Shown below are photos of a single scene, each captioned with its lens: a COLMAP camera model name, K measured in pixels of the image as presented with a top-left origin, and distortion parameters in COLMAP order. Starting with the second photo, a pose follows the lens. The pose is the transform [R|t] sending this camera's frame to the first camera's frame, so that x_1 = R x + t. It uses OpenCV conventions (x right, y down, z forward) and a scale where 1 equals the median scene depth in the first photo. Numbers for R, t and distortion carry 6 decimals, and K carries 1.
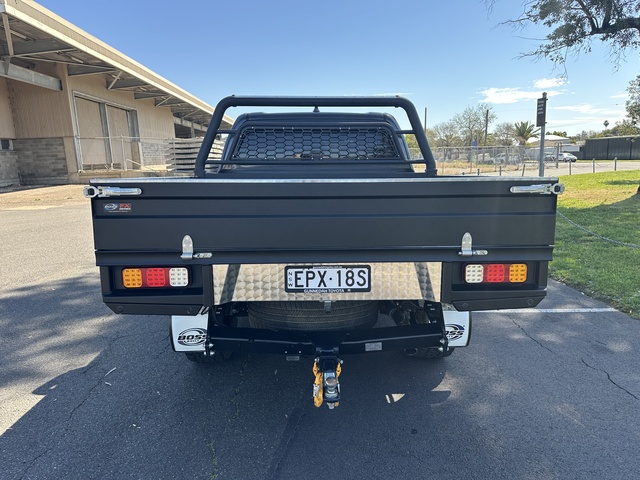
lens RADIAL K [[448.6, 0, 318.5], [0, 448.6, 248.3], [0, 0, 1]] dist [0.006995, -0.003742]
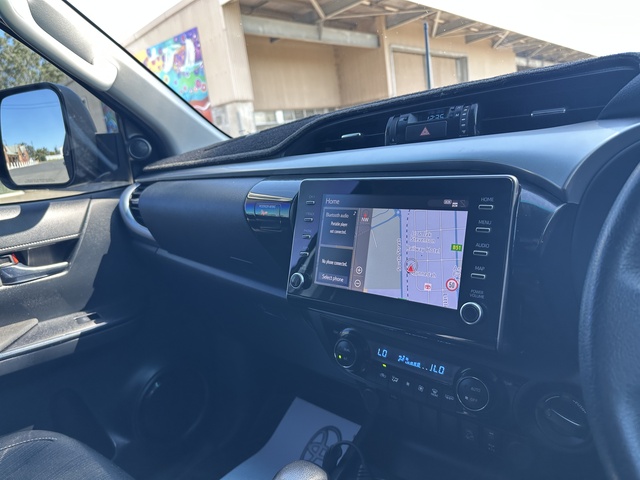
lens RADIAL K [[462.3, 0, 320.0], [0, 462.3, 240.0], [0, 0, 1]] dist [-0.000940, -0.003753]
pose [[0.745638, 0.080578, -0.661461, 0.002899], [-0.030041, 0.995717, 0.087432, -0.037265], [0.665673, -0.045322, 0.744866, 0.207706]]
